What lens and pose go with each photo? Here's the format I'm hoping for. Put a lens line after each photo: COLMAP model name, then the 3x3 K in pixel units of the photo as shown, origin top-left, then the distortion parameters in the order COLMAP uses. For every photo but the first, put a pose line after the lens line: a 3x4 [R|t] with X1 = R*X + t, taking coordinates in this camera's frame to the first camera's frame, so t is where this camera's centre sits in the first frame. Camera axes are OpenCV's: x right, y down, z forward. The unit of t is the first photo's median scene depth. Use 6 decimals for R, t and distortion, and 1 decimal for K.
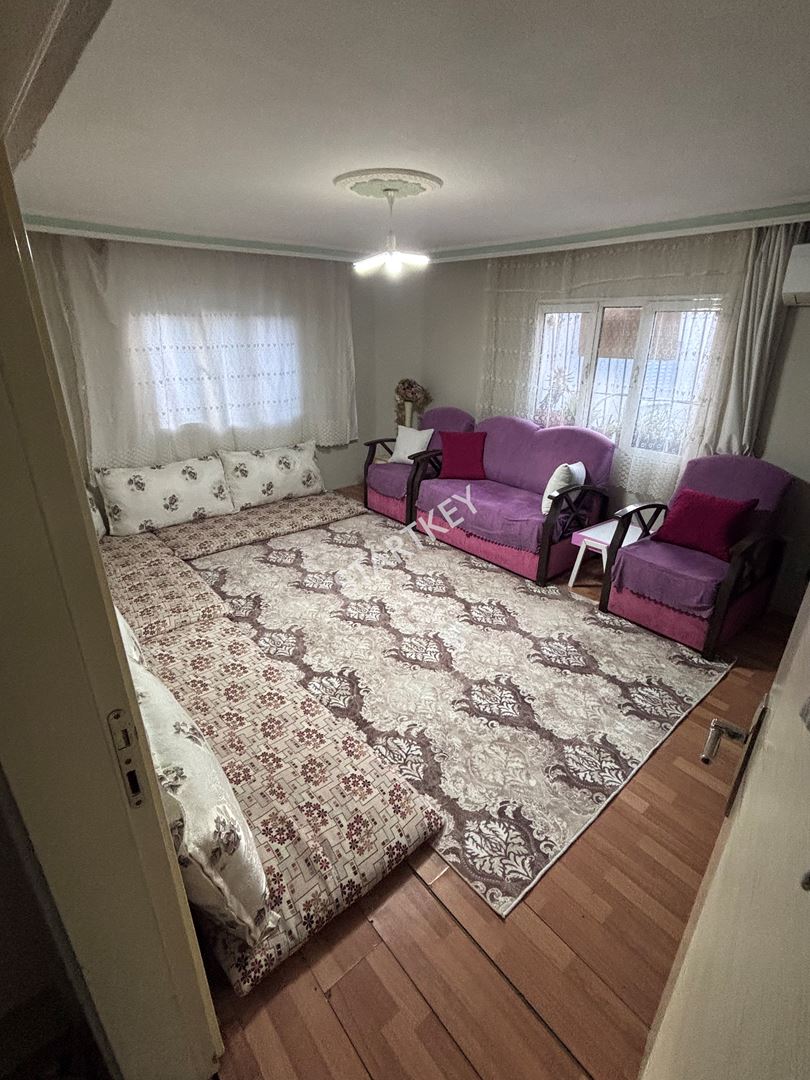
lens RADIAL K [[510.0, 0, 409.0], [0, 510.0, 539.5], [0, 0, 1]] dist [-0.009023, 0.006883]
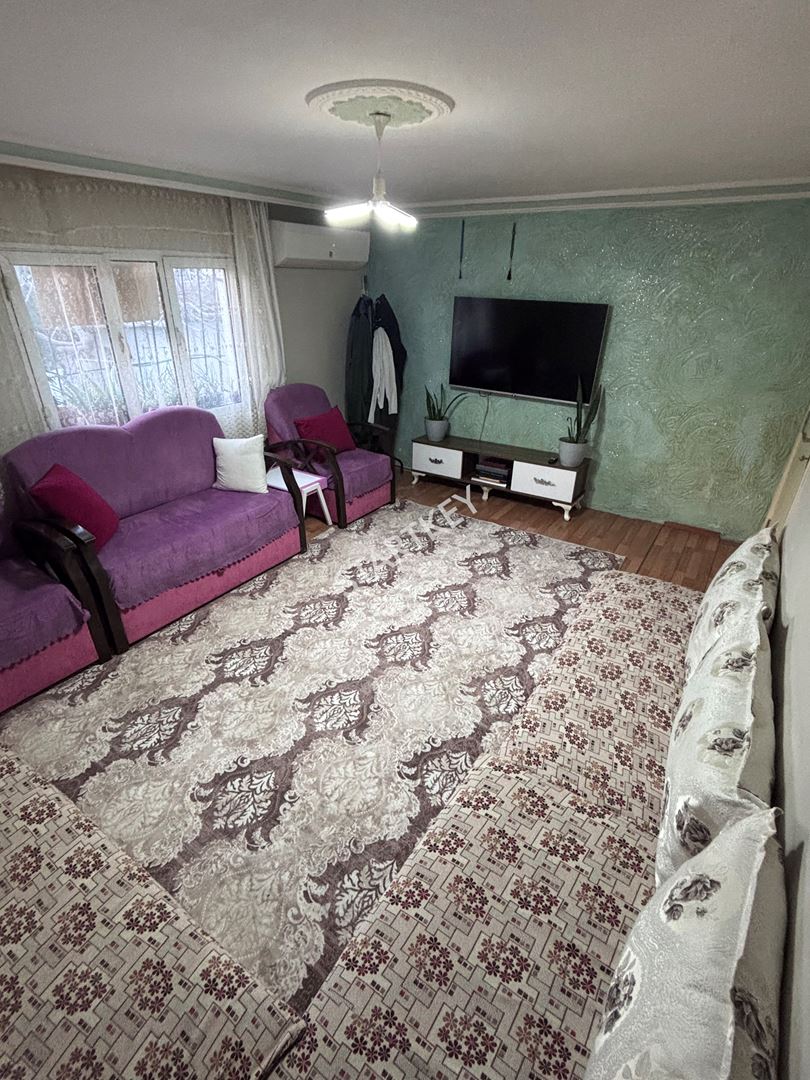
lens RADIAL K [[510.0, 0, 406.2], [0, 510.0, 536.7], [0, 0, 1]] dist [-0.009023, 0.006883]
pose [[-0.267327, -0.449568, 0.852305, -0.717719], [0.358131, 0.774786, 0.521007, -0.430322], [-0.894583, 0.444516, -0.046117, 0.948798]]
